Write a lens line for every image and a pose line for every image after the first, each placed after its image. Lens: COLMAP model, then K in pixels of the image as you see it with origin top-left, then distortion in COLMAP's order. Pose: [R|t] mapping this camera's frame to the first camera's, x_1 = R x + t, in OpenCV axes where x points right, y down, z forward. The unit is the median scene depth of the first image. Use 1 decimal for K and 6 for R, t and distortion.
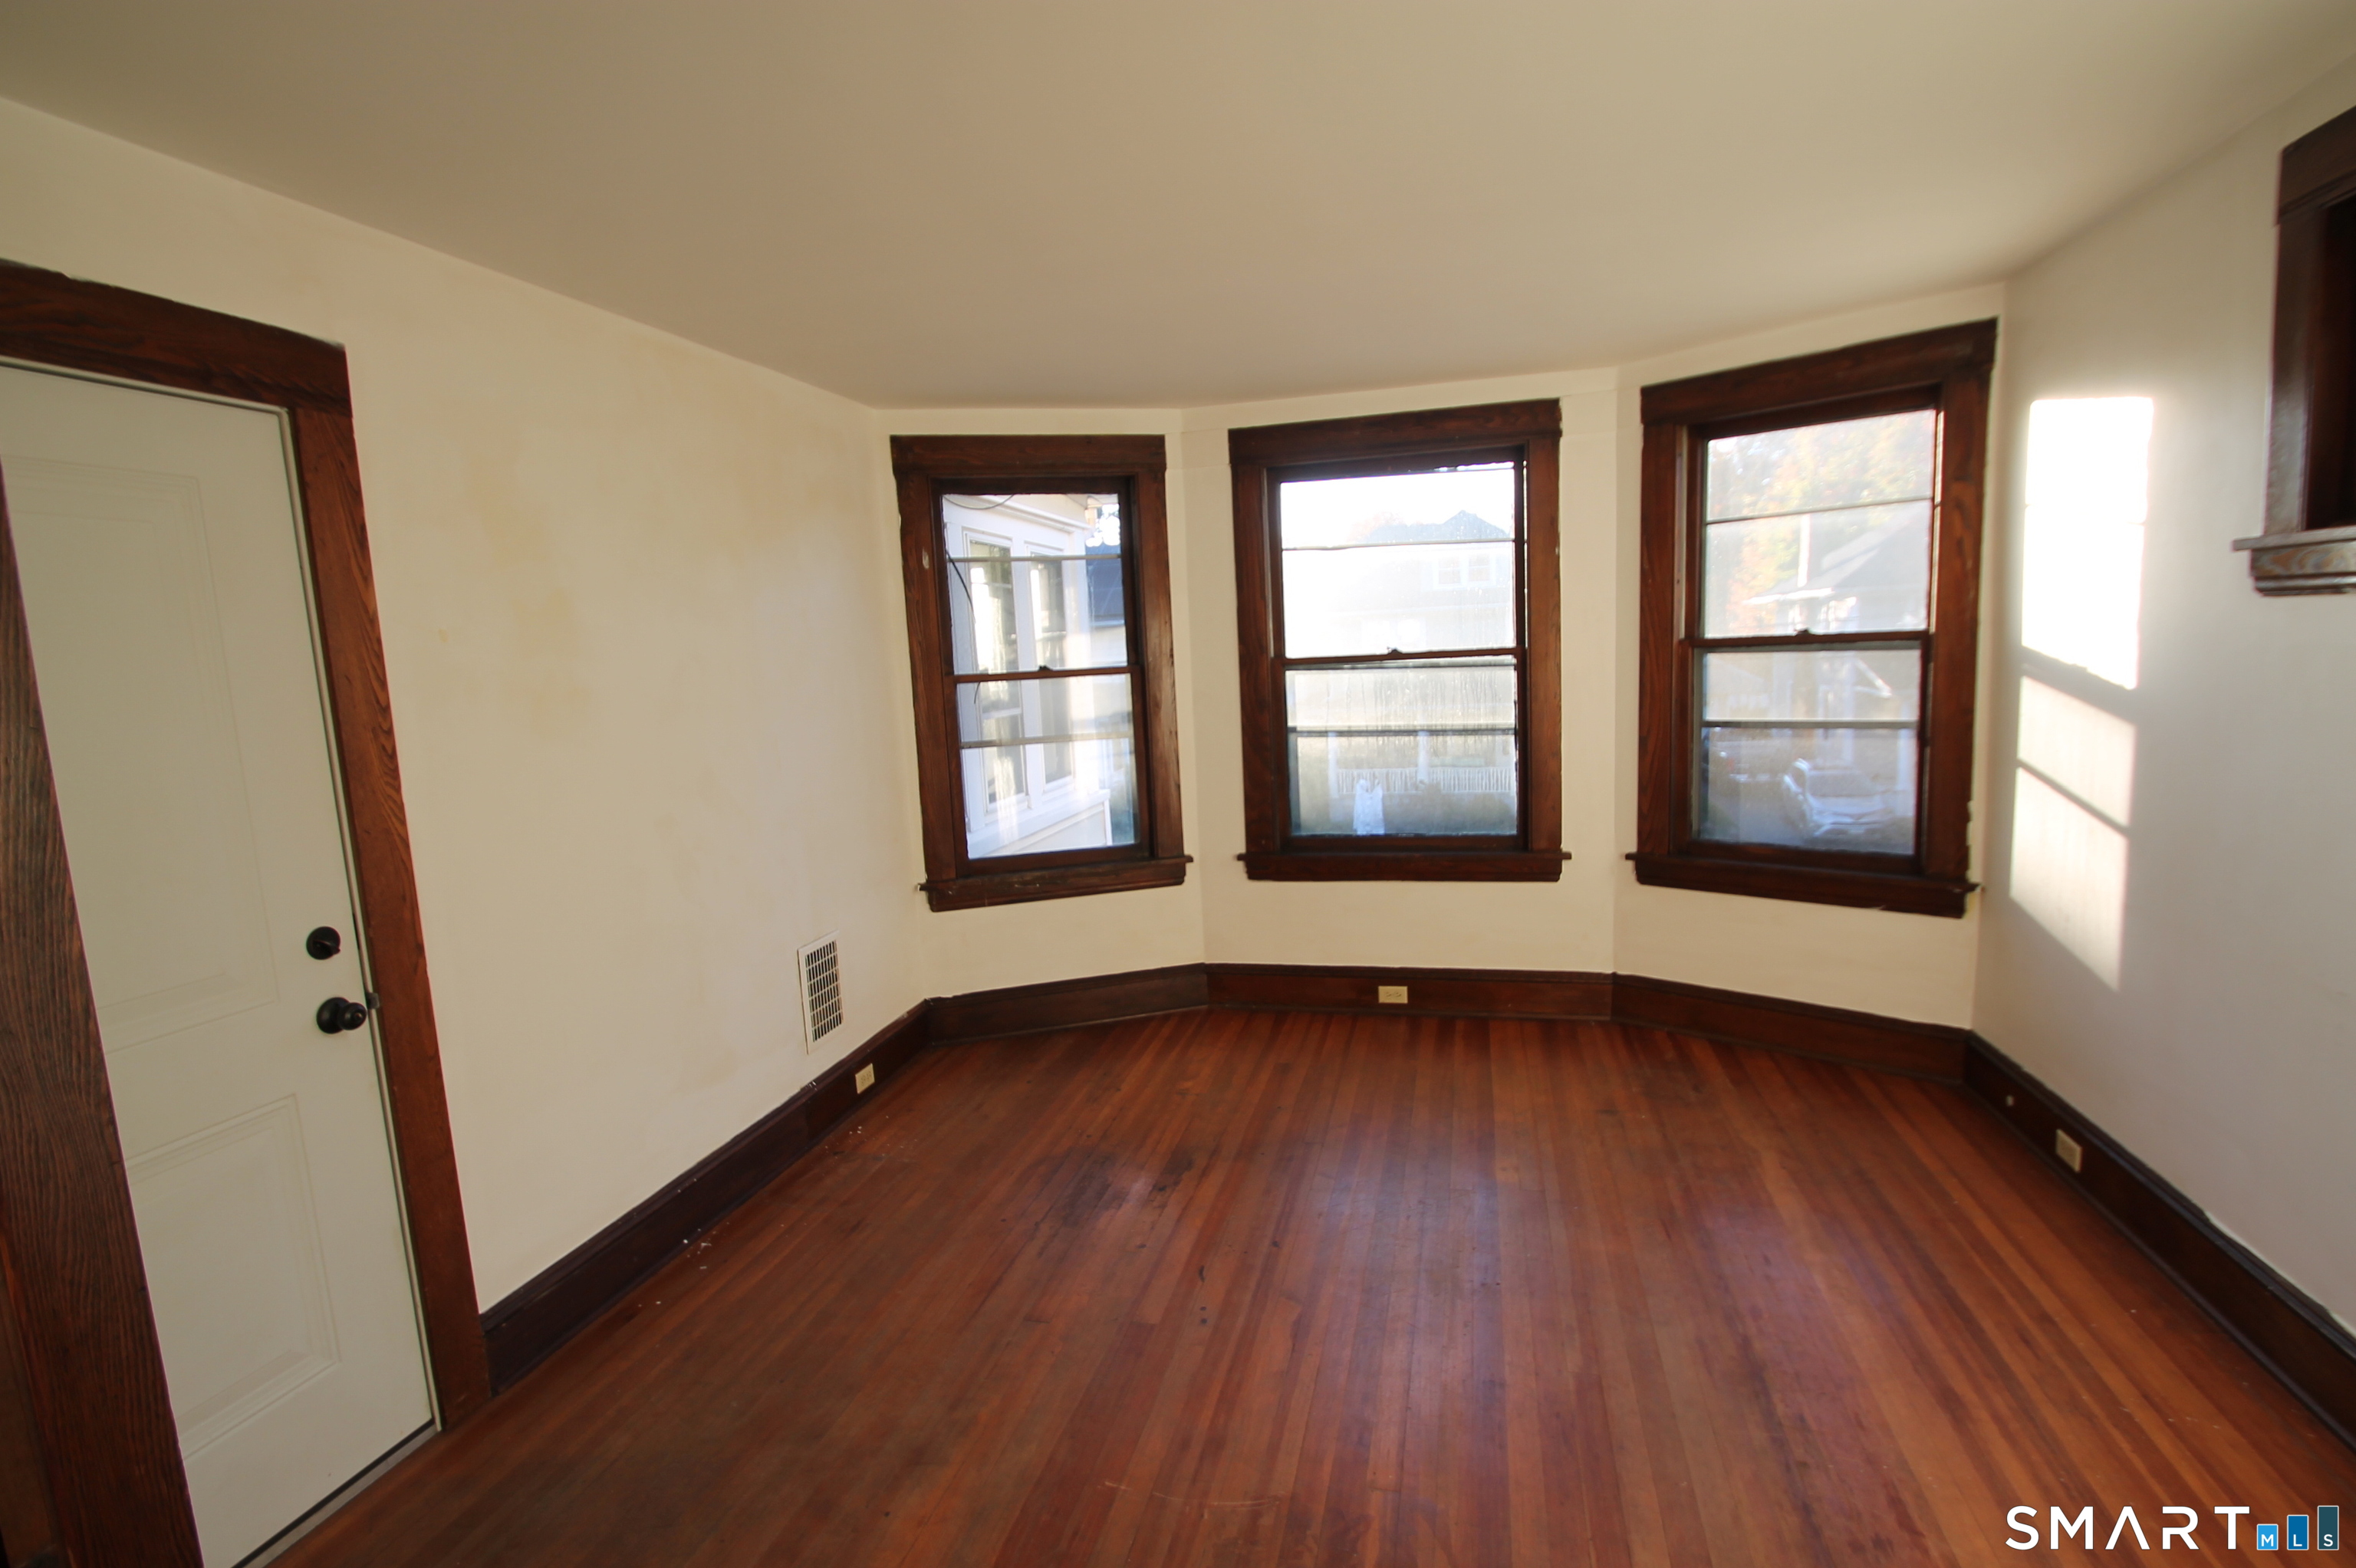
lens RADIAL K [[1110.9, 0, 1193.3], [0, 1110.9, 768.6], [0, 0, 1]] dist [0.000699, -0.000202]
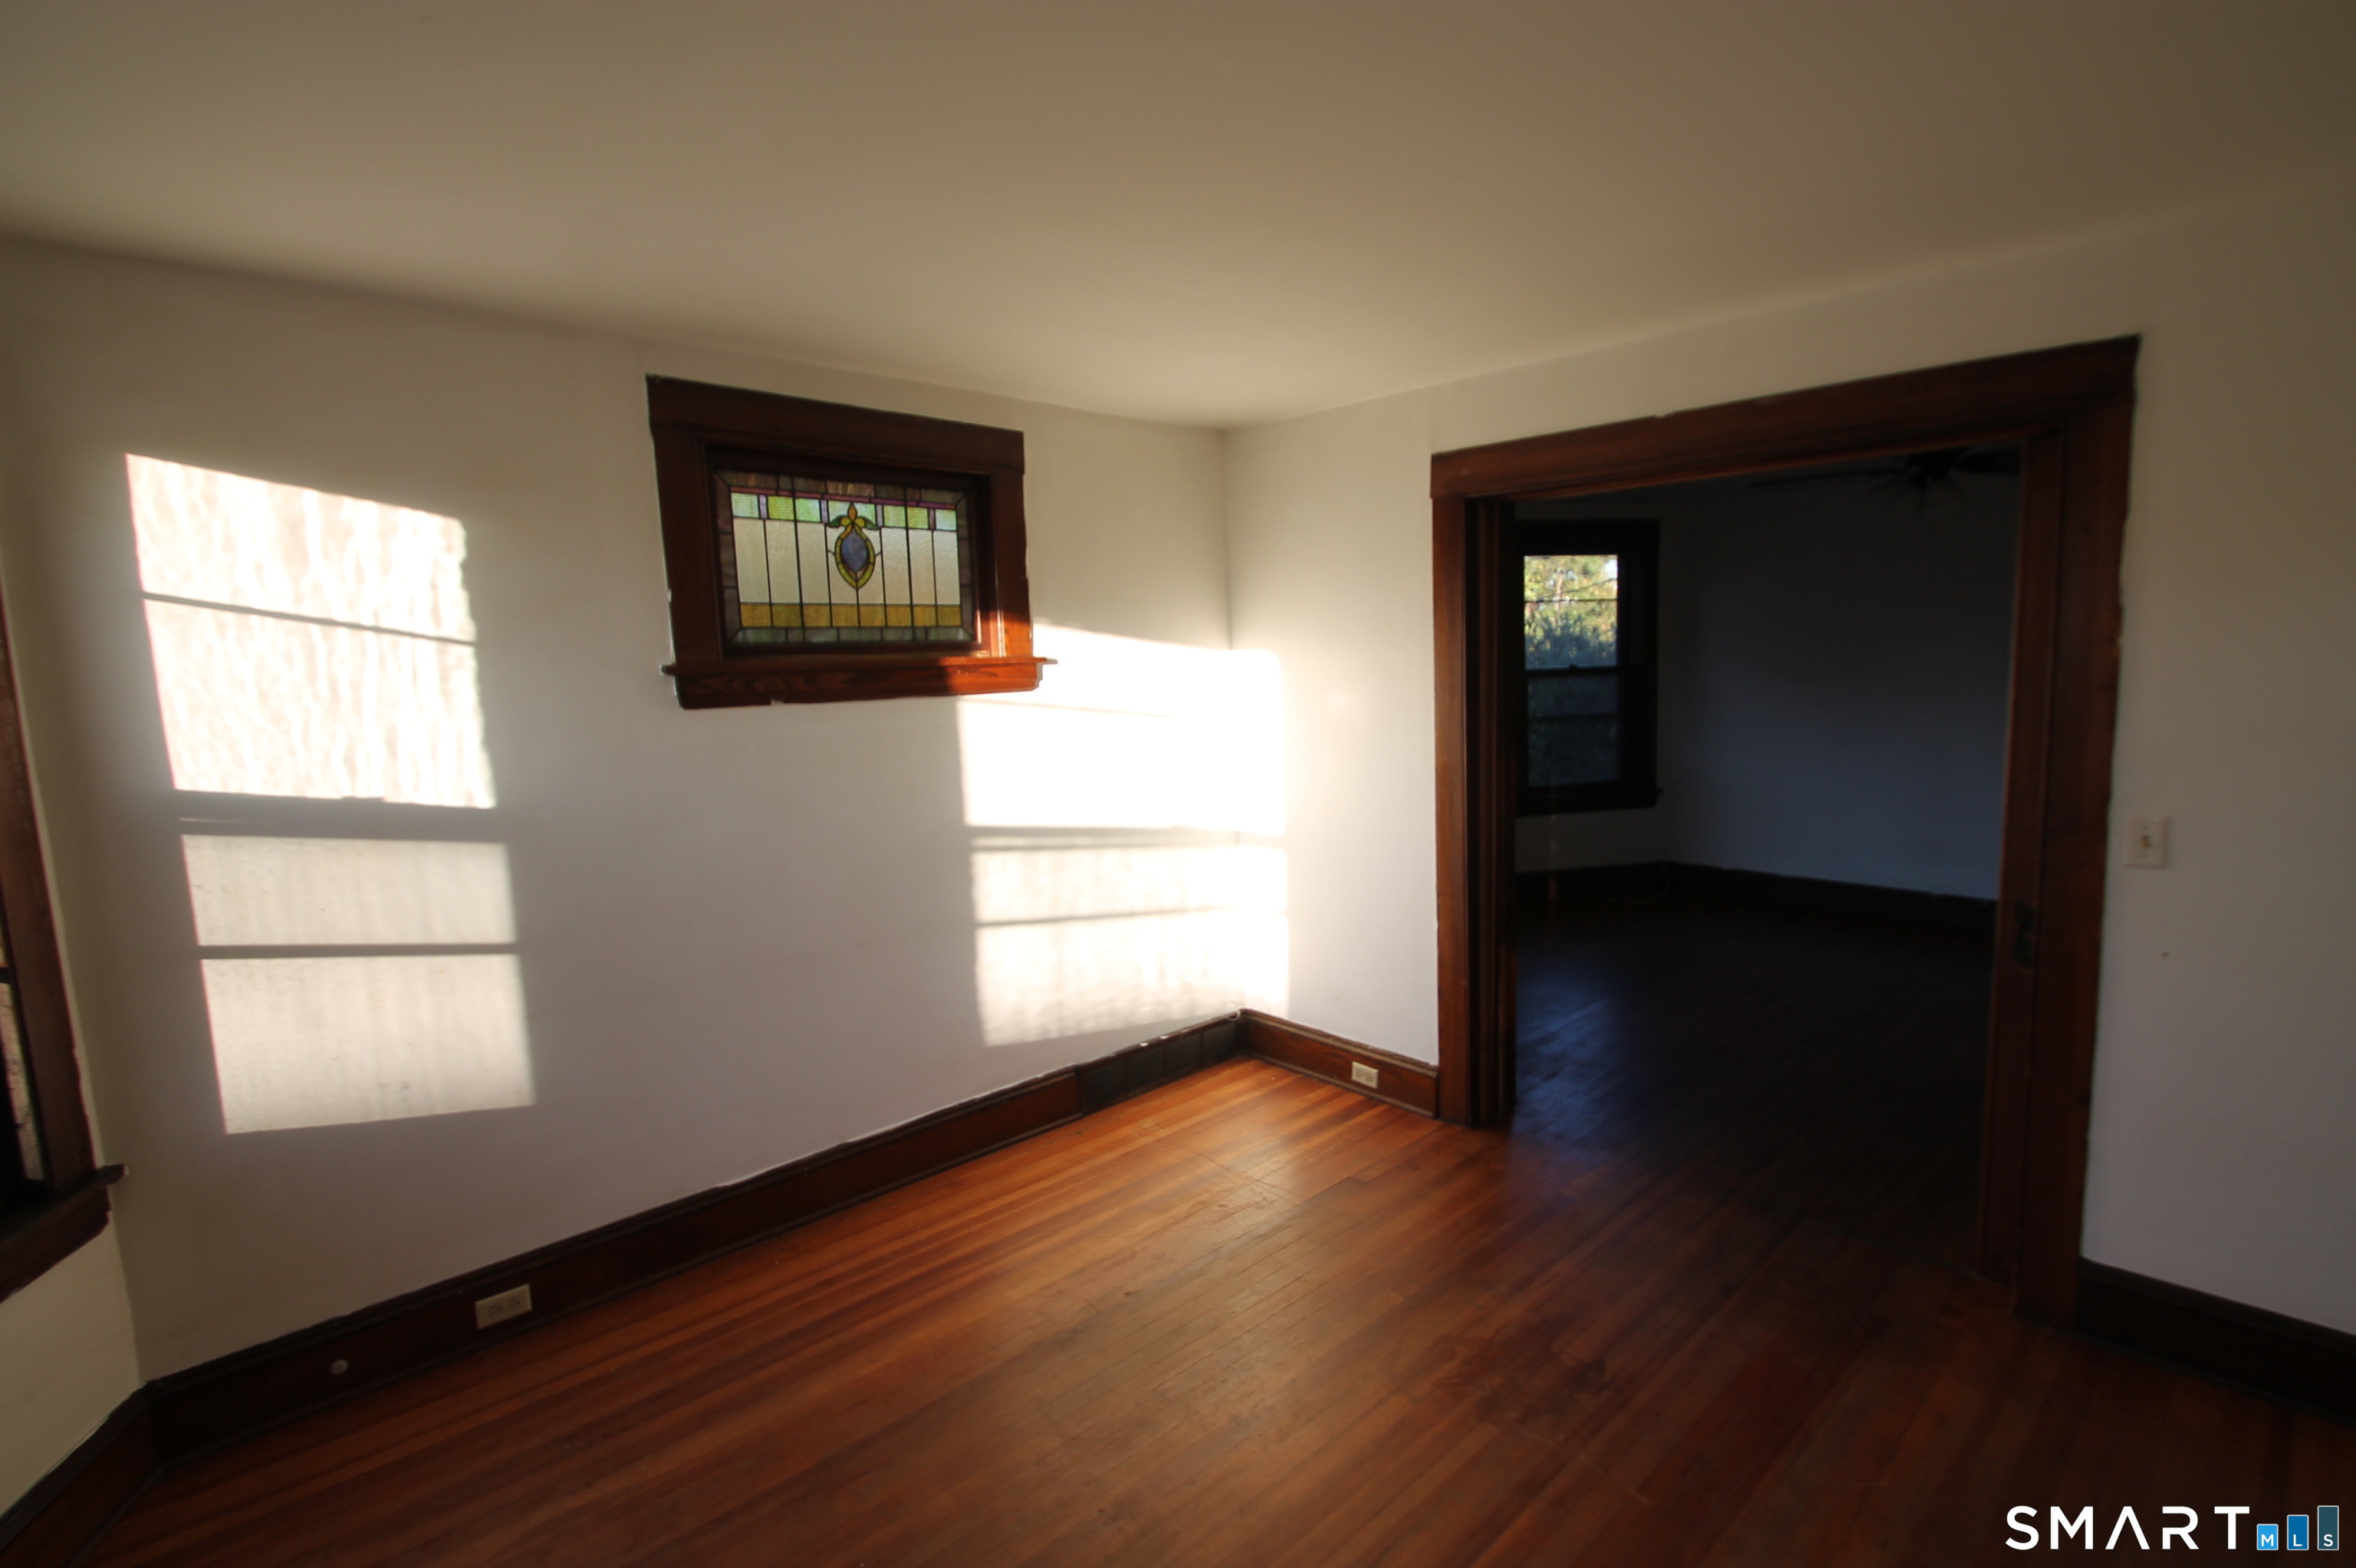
lens RADIAL K [[1110.9, 0, 1189.5], [0, 1110.9, 800.8], [0, 0, 1]] dist [0.000699, -0.000202]
pose [[-0.838050, 0.006205, 0.545557, -0.231808], [0.132464, 0.972330, 0.192424, -0.194667], [-0.529268, 0.233528, -0.815684, 1.539416]]
